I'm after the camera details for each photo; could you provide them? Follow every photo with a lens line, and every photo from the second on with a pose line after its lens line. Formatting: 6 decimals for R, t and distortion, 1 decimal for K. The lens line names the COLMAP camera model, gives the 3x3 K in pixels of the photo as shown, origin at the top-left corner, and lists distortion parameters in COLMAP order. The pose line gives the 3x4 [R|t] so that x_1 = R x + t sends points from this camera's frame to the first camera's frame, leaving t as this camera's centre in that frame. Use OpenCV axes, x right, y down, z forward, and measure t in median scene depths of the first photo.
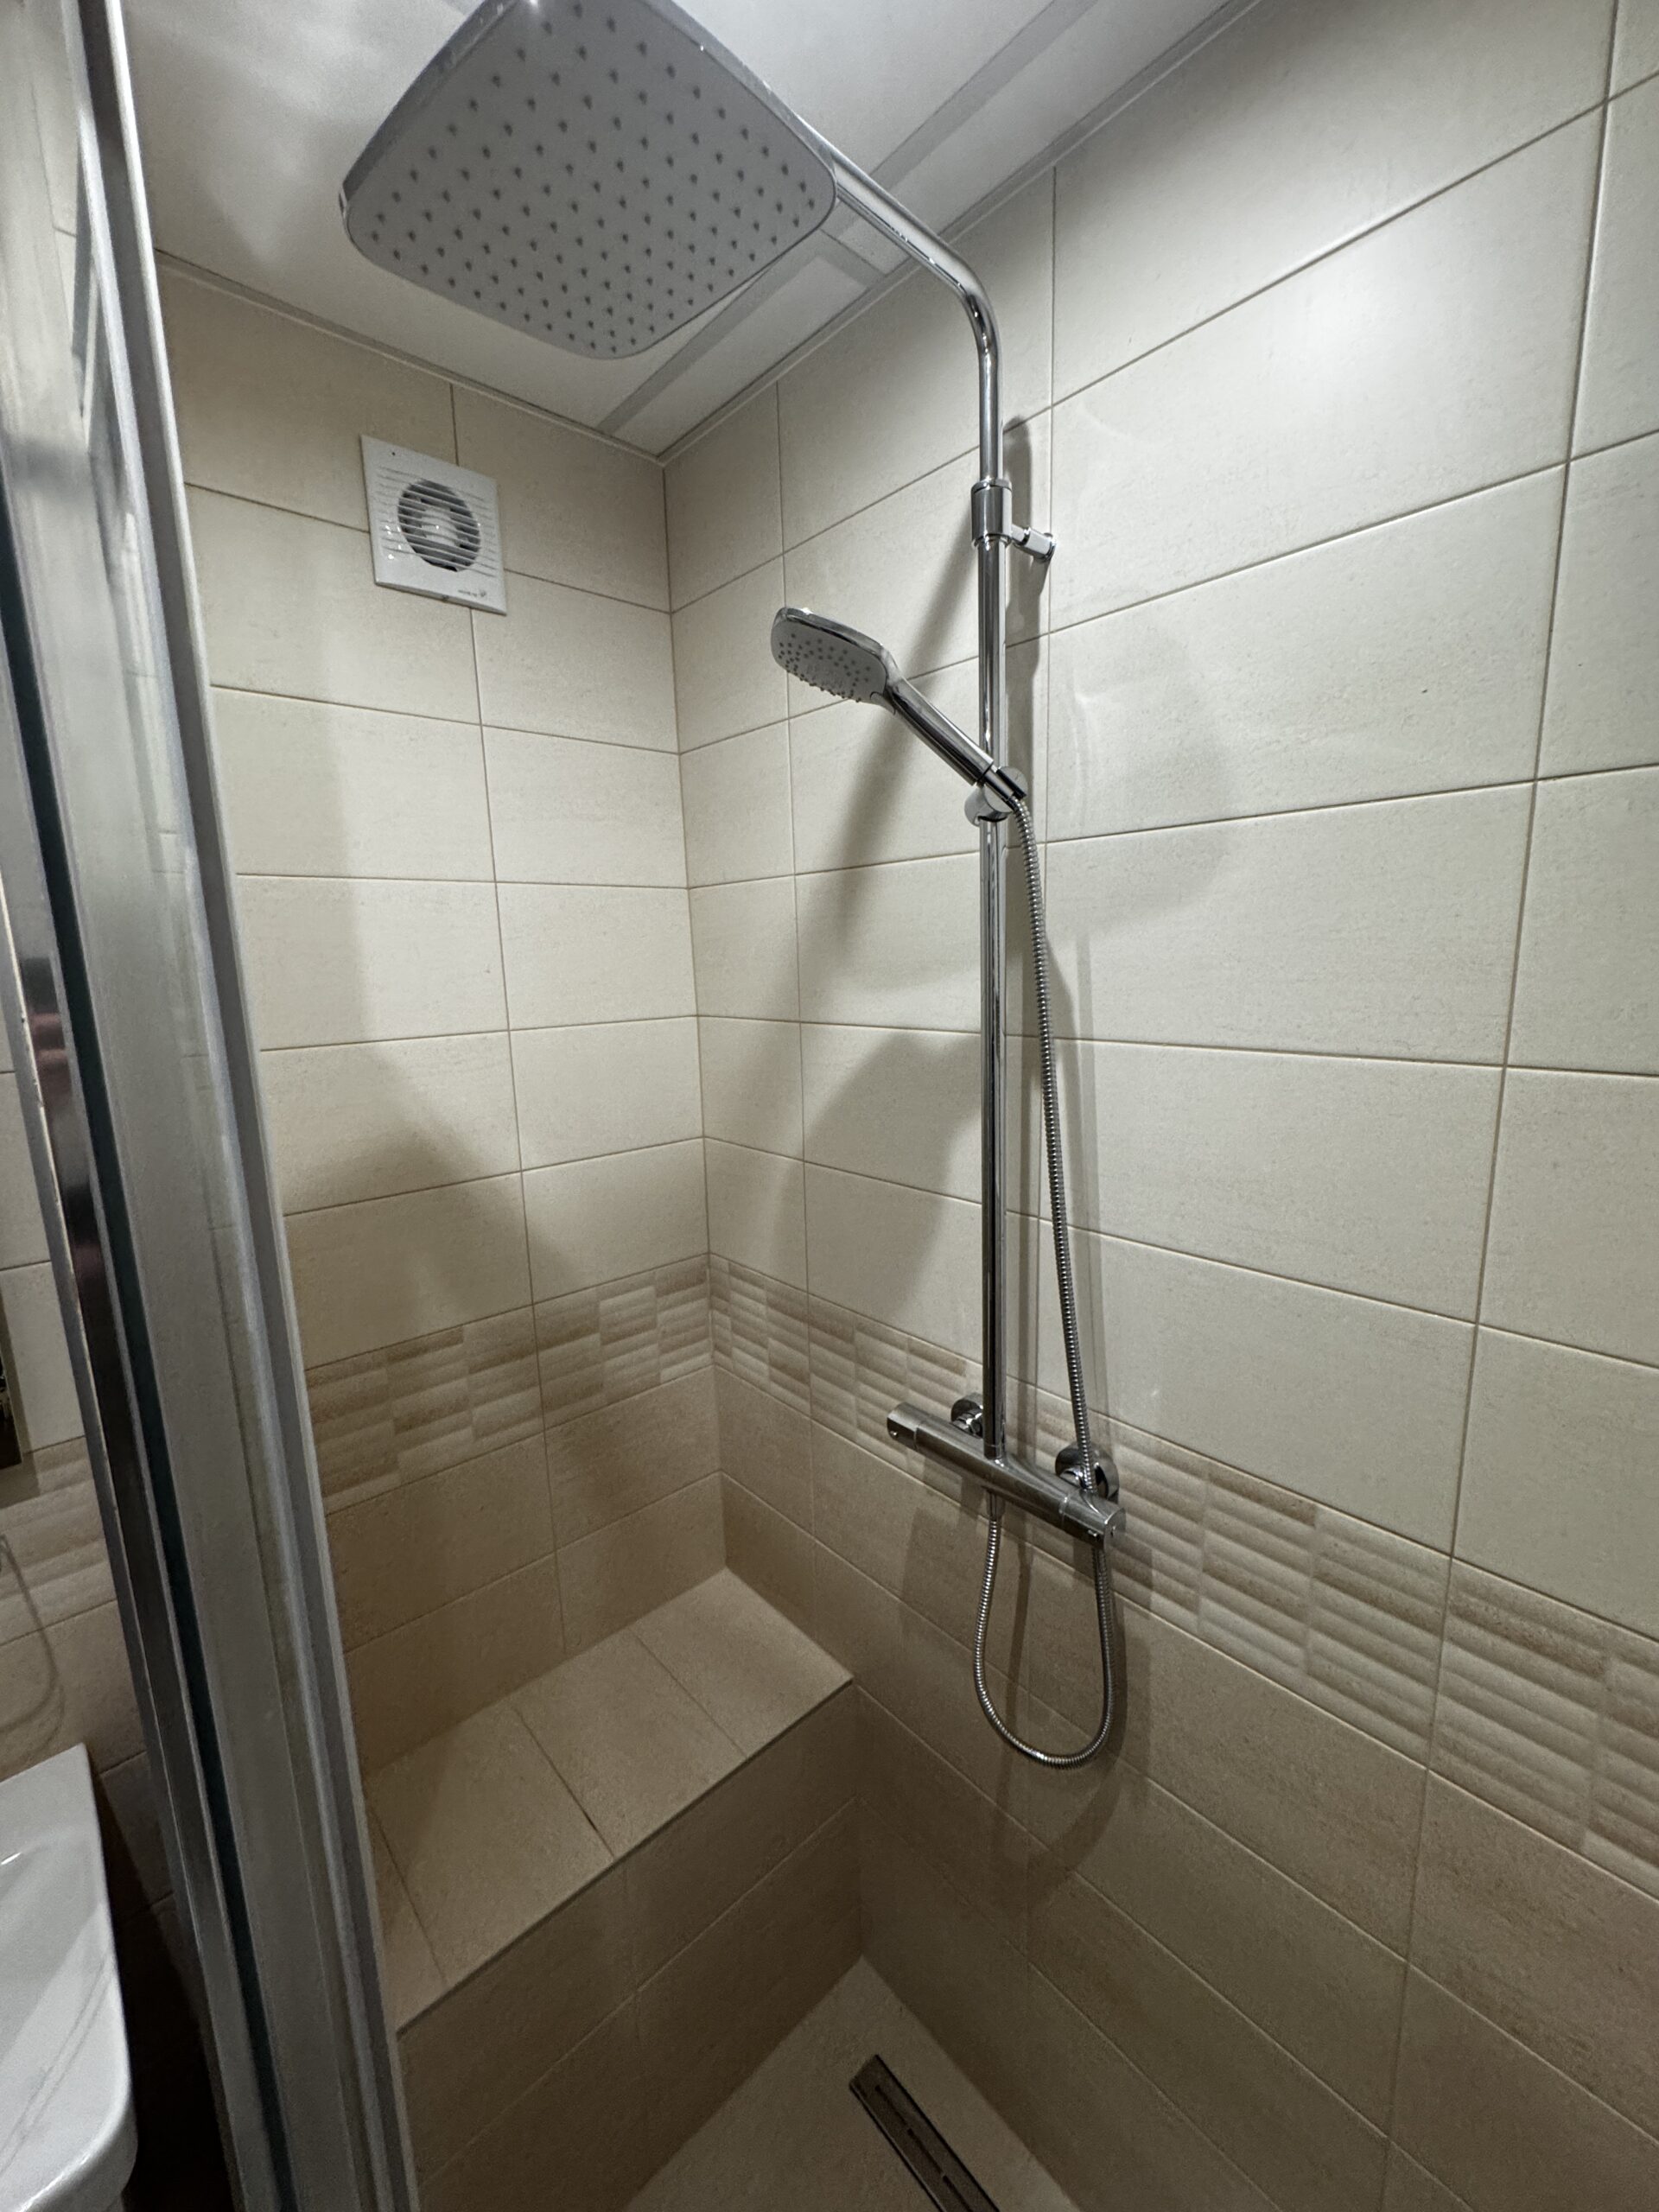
lens RADIAL K [[882.7, 0, 834.6], [0, 882.7, 1101.1], [0, 0, 1]] dist [-0.002558, 0.000181]
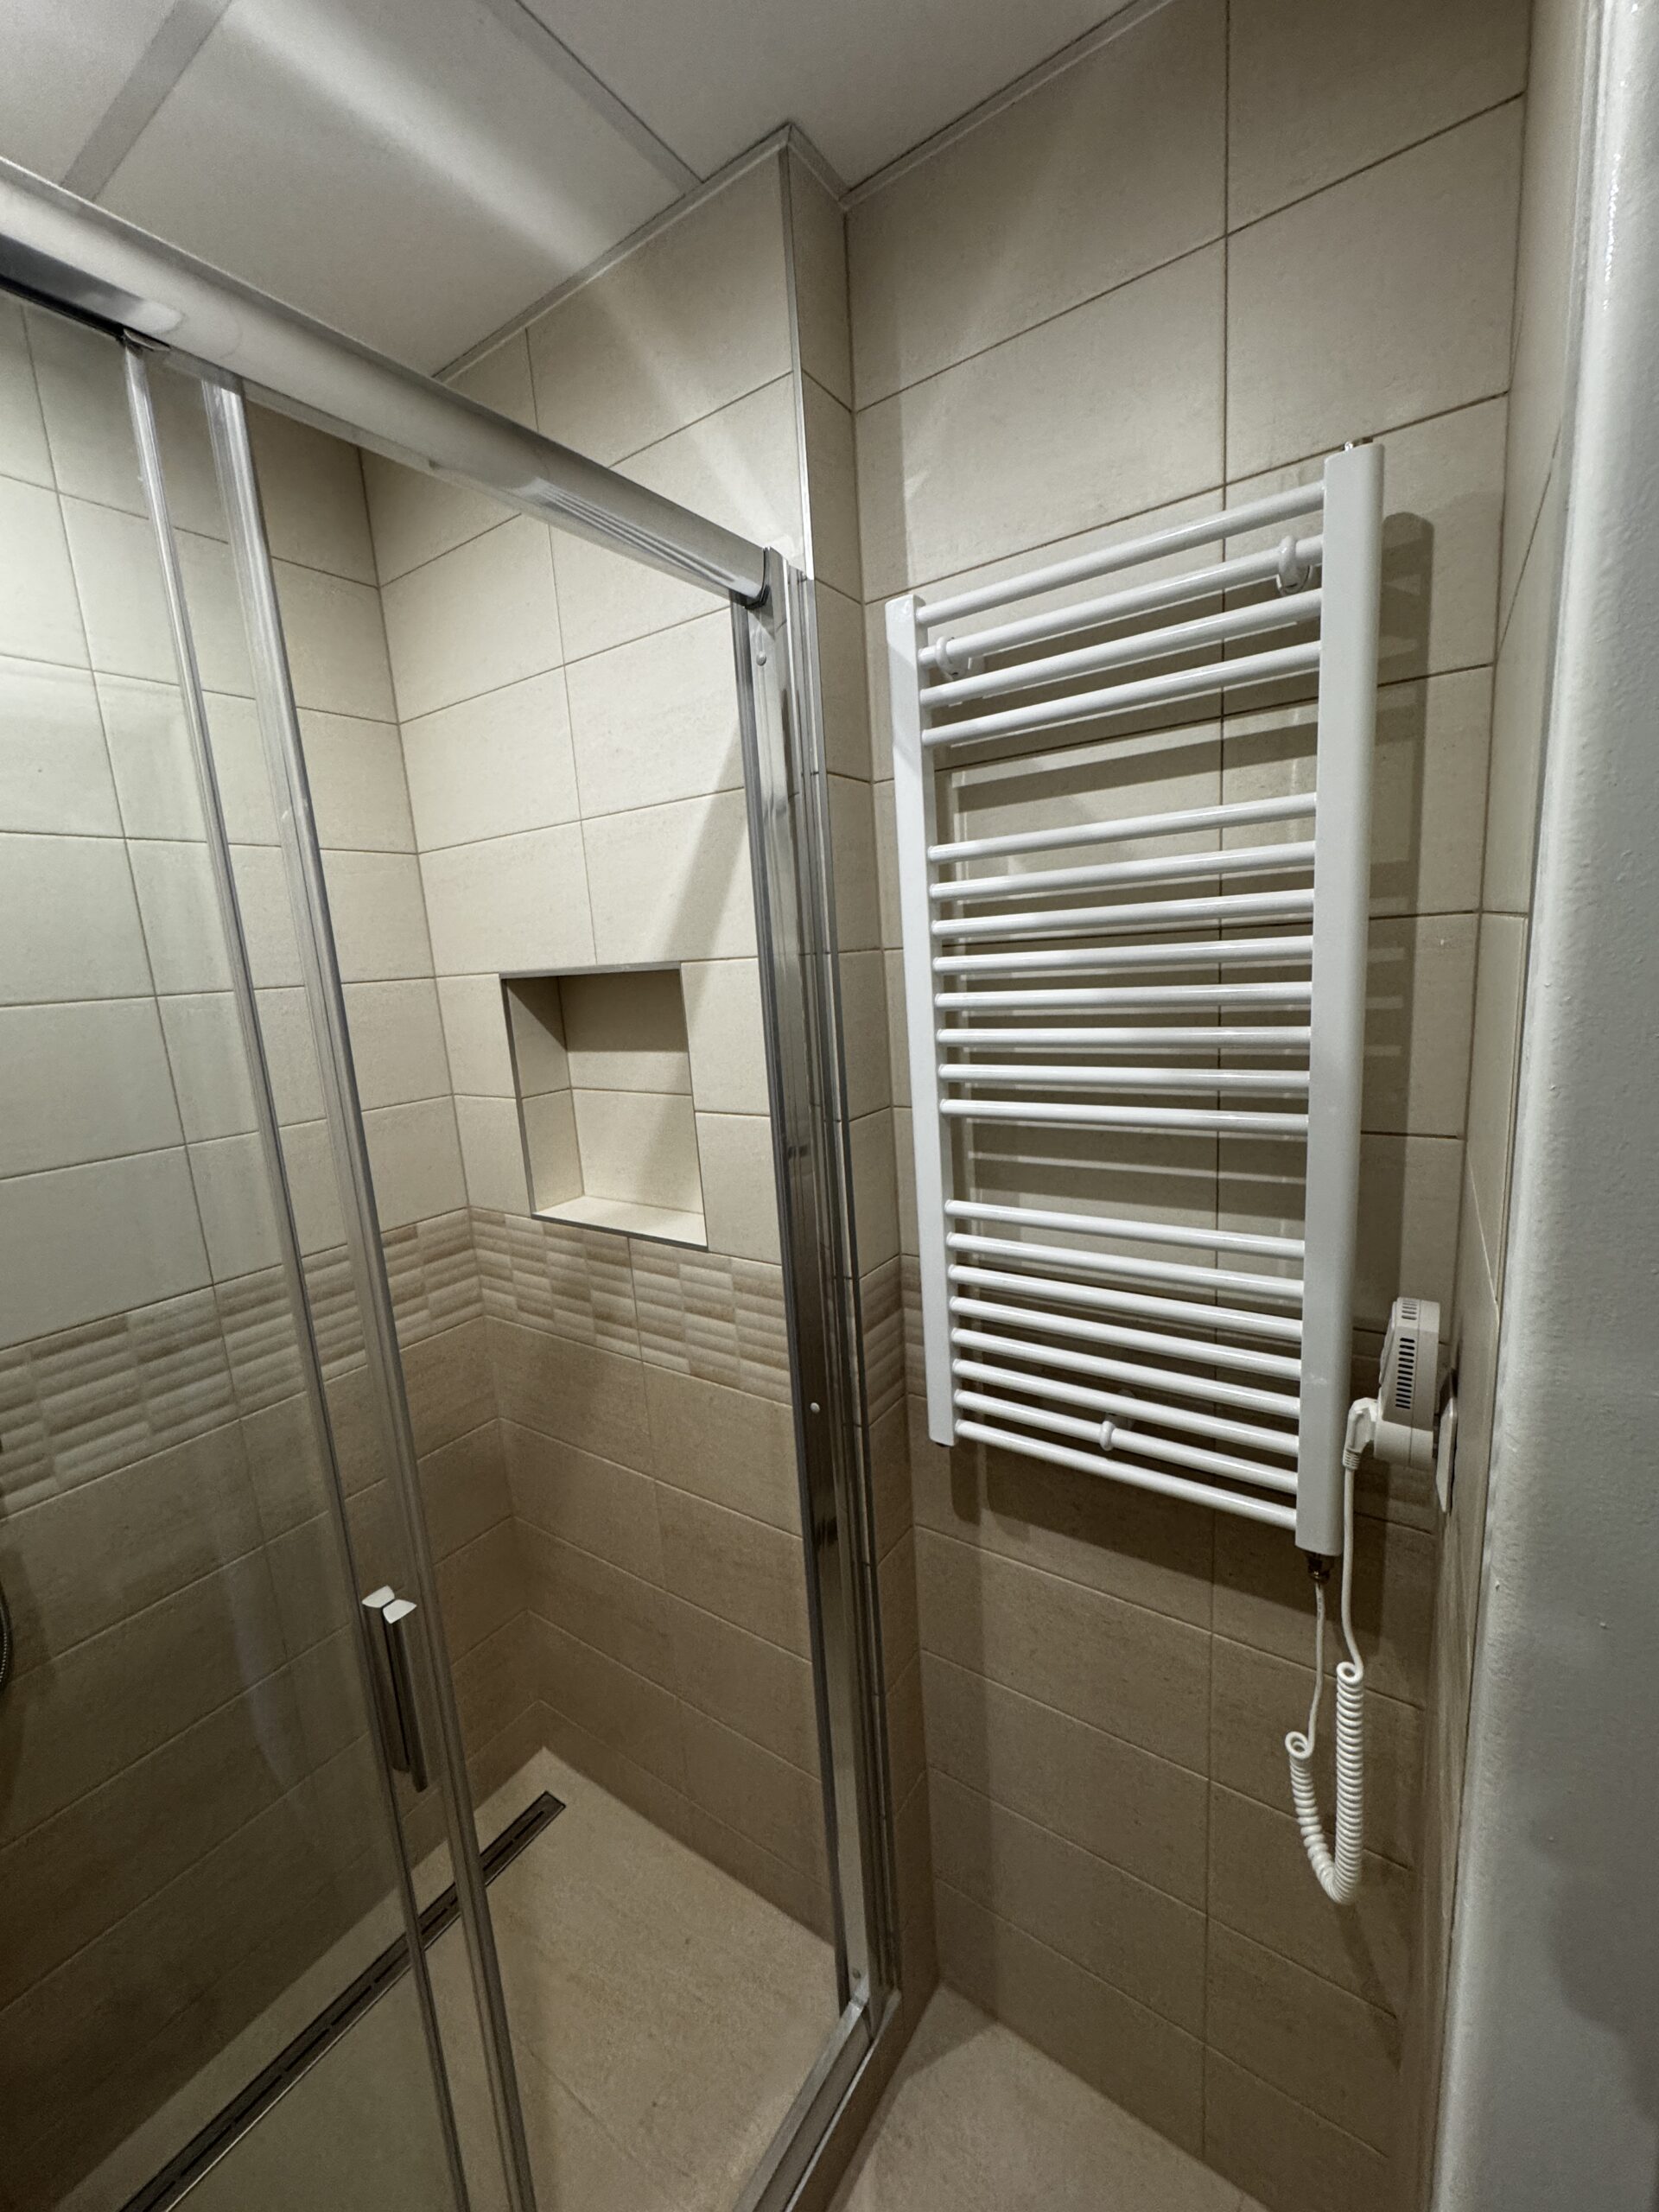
lens RADIAL K [[882.7, 0, 842.1], [0, 882.7, 1107.6], [0, 0, 1]] dist [-0.002558, 0.000181]
pose [[-0.235987, -0.132036, 0.962744, -0.724250], [0.230692, 0.954792, 0.187493, 0.089202], [-0.943976, 0.266343, -0.194859, 0.052136]]
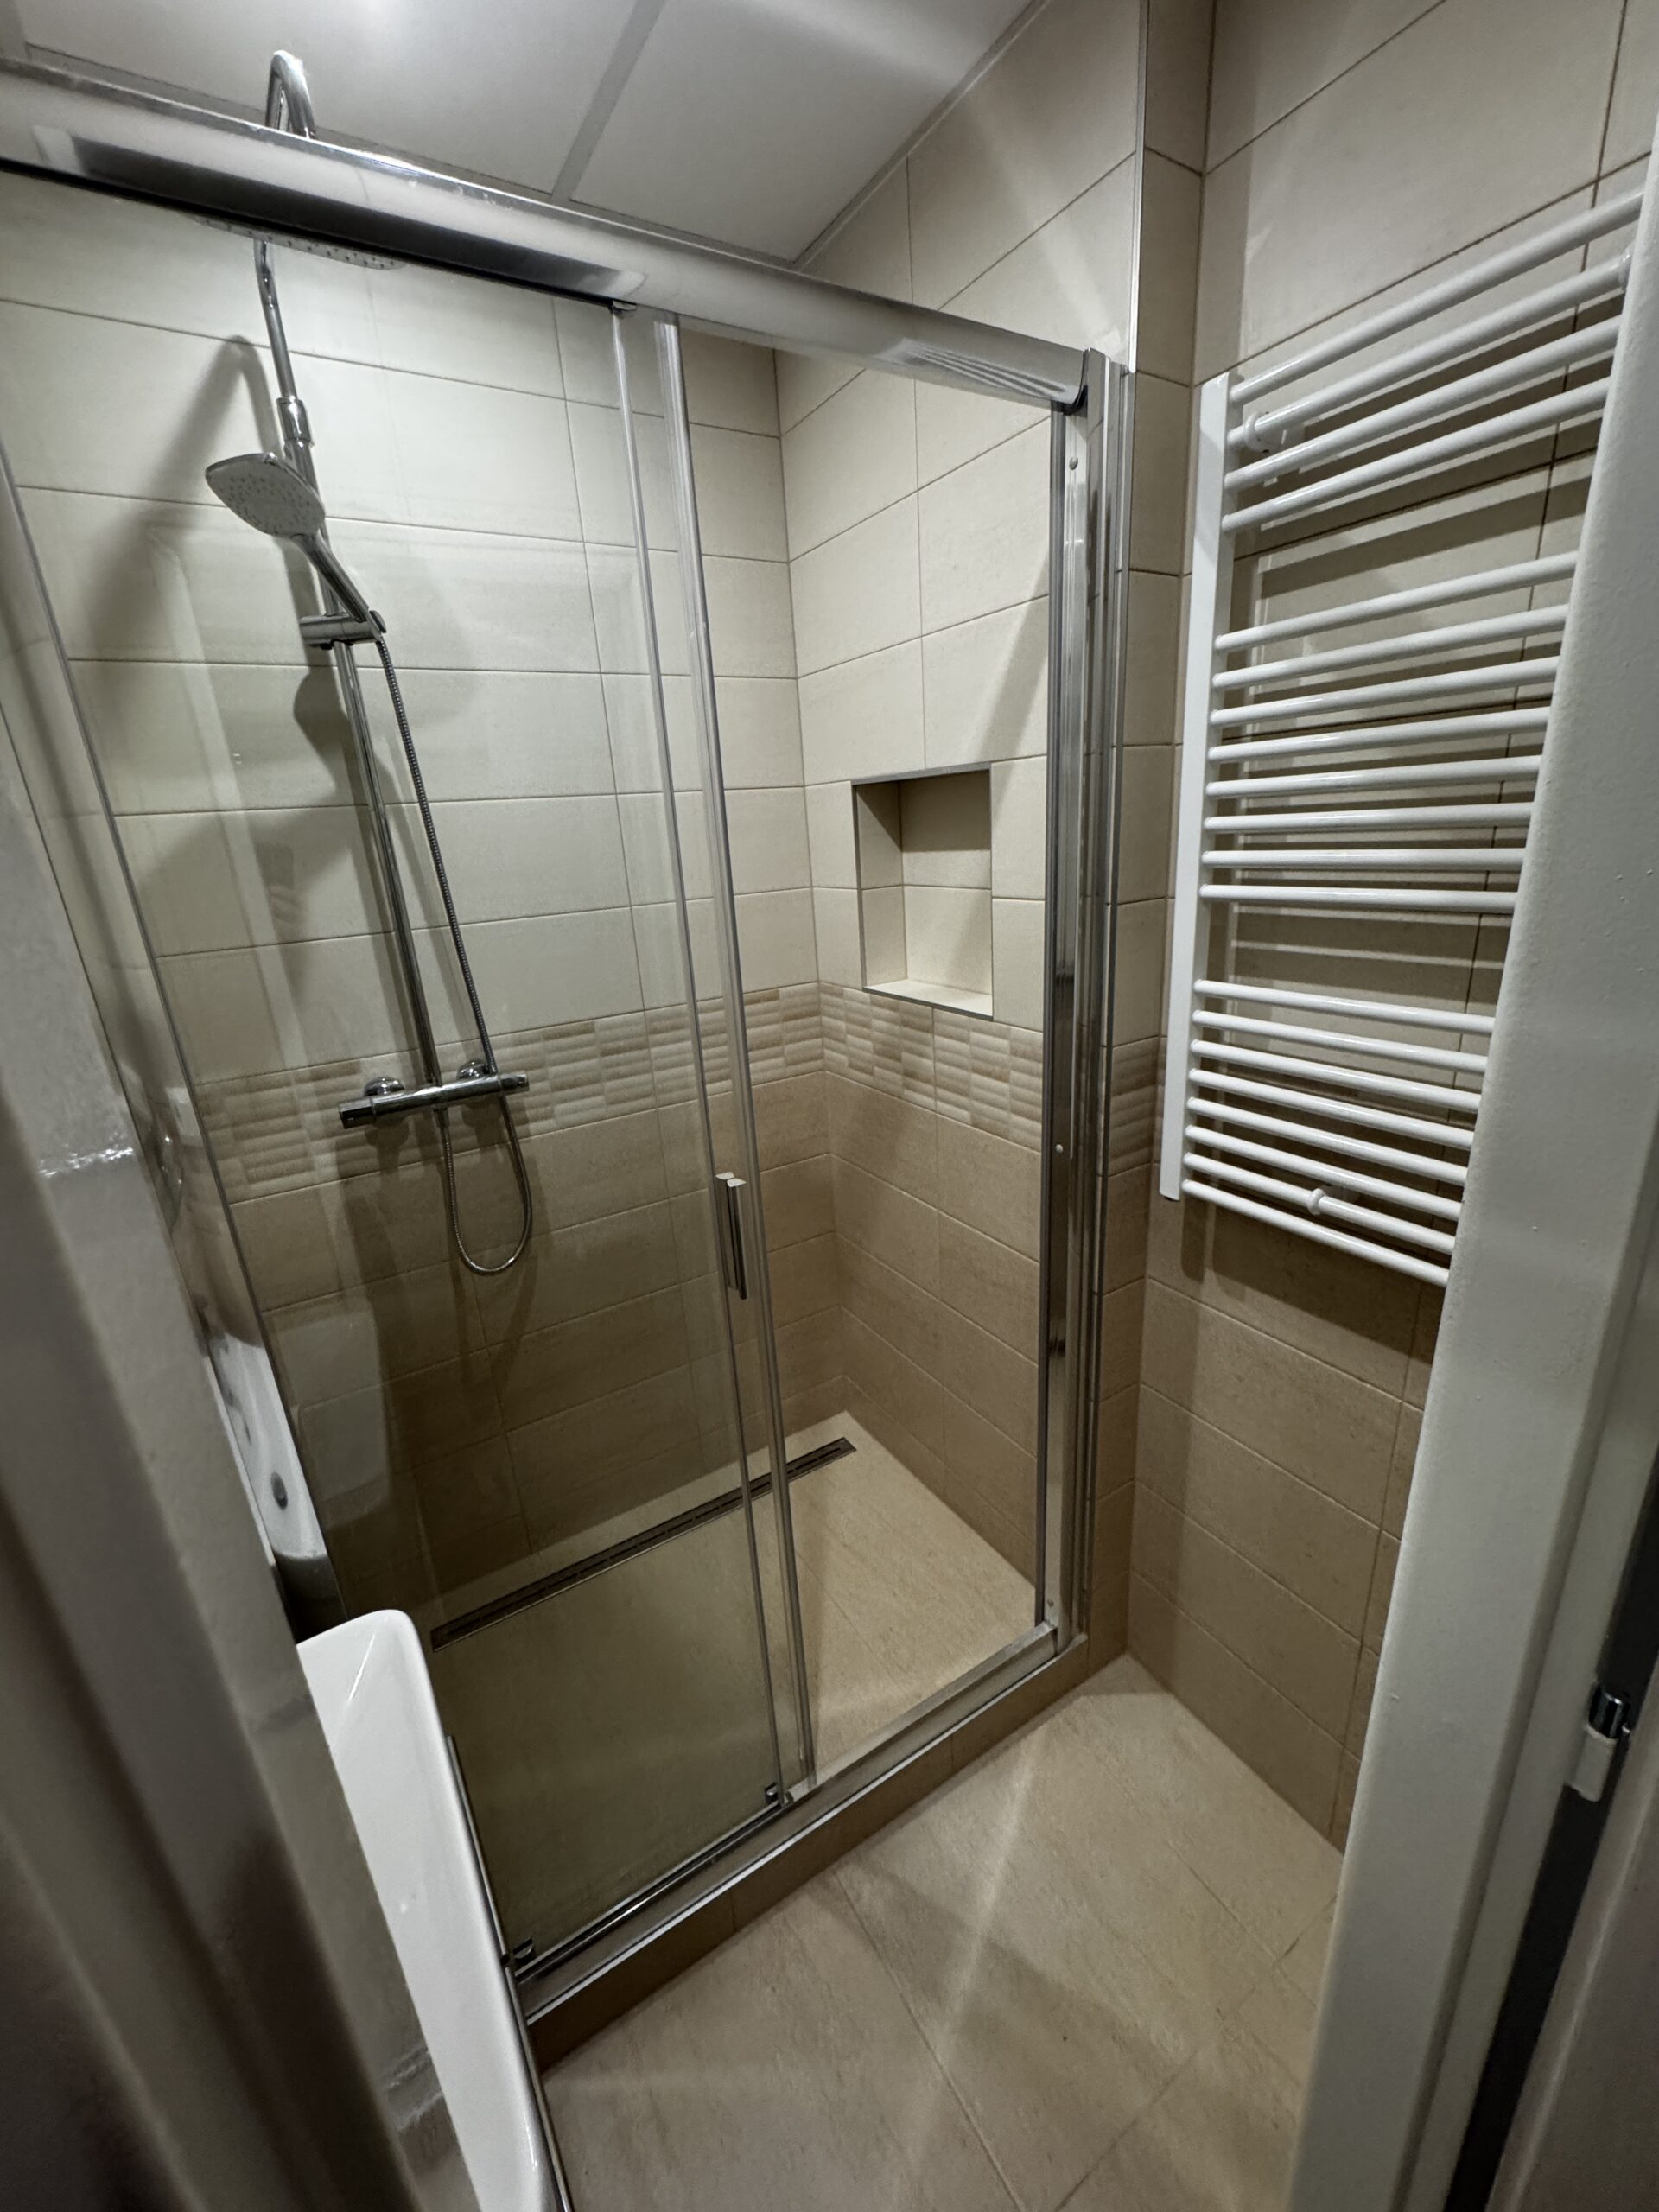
lens RADIAL K [[882.7, 0, 838.6], [0, 882.7, 1103.3], [0, 0, 1]] dist [-0.002558, 0.000181]
pose [[0.179235, -0.288428, 0.940577, -0.938102], [0.220540, 0.943507, 0.247301, 0.167694], [-0.958769, 0.163110, 0.232719, -0.018187]]
